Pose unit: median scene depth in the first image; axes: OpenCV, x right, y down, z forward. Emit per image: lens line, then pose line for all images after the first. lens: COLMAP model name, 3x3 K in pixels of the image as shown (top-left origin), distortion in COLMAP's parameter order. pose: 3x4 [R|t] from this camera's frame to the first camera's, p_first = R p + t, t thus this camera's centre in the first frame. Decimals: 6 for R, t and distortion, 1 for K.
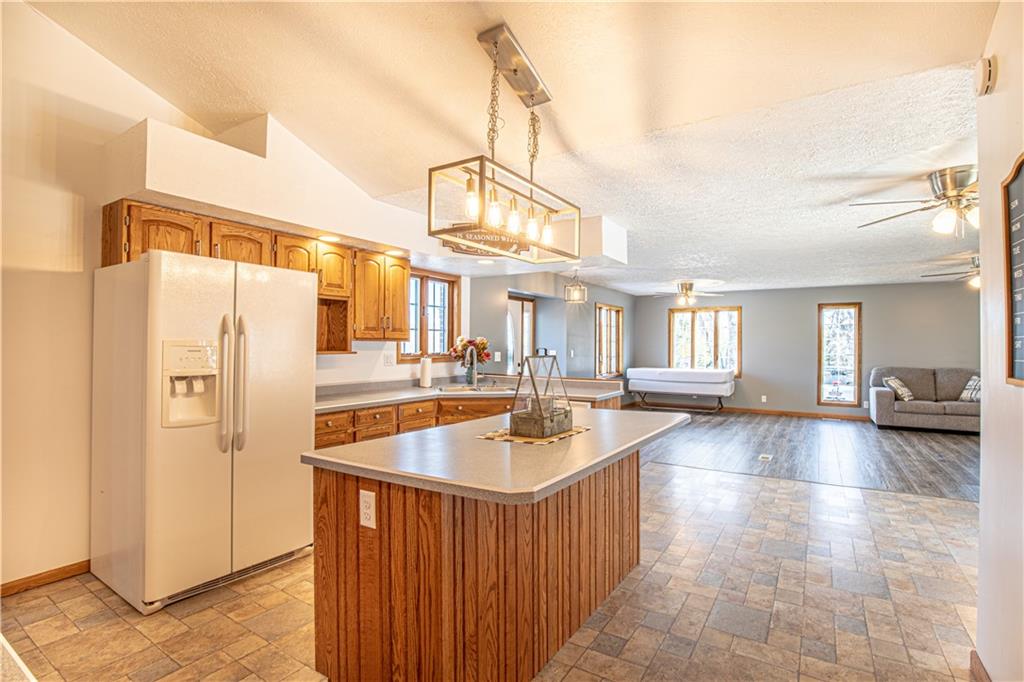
lens RADIAL K [[477.8, 0, 512.0], [0, 477.8, 343.2], [0, 0, 1]] dist [-0.003960, 0.000025]
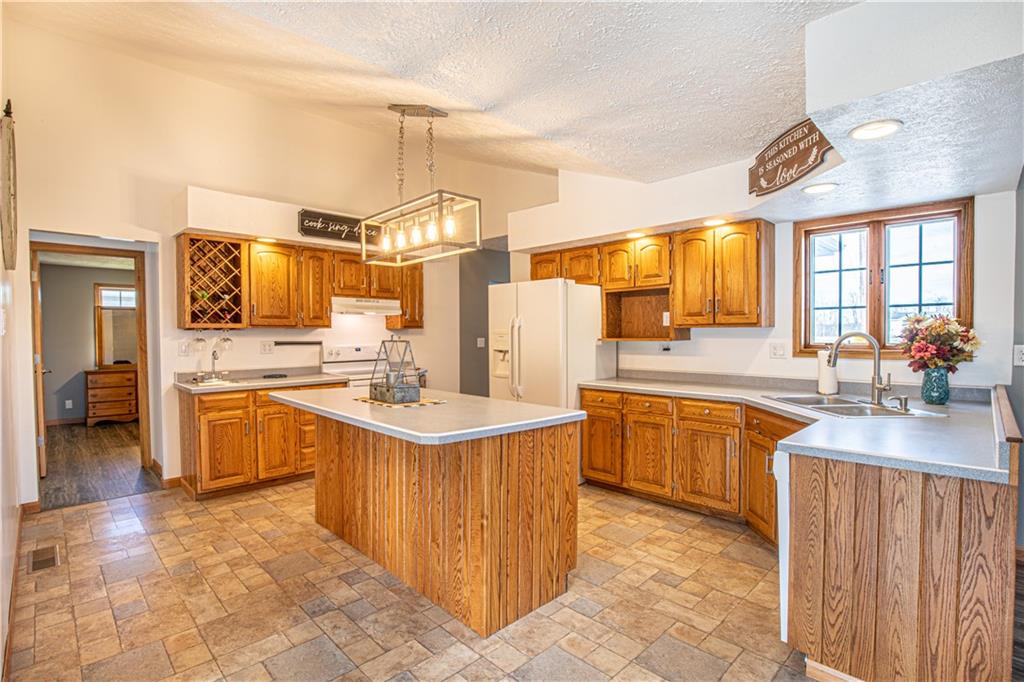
lens RADIAL K [[477.8, 0, 511.3], [0, 477.8, 340.4], [0, 0, 1]] dist [-0.003960, 0.000025]
pose [[-0.205357, 0.010344, -0.978633, 0.785347], [0.006691, 0.999936, 0.009165, 0.010646], [0.978664, -0.004666, -0.205413, 0.987634]]
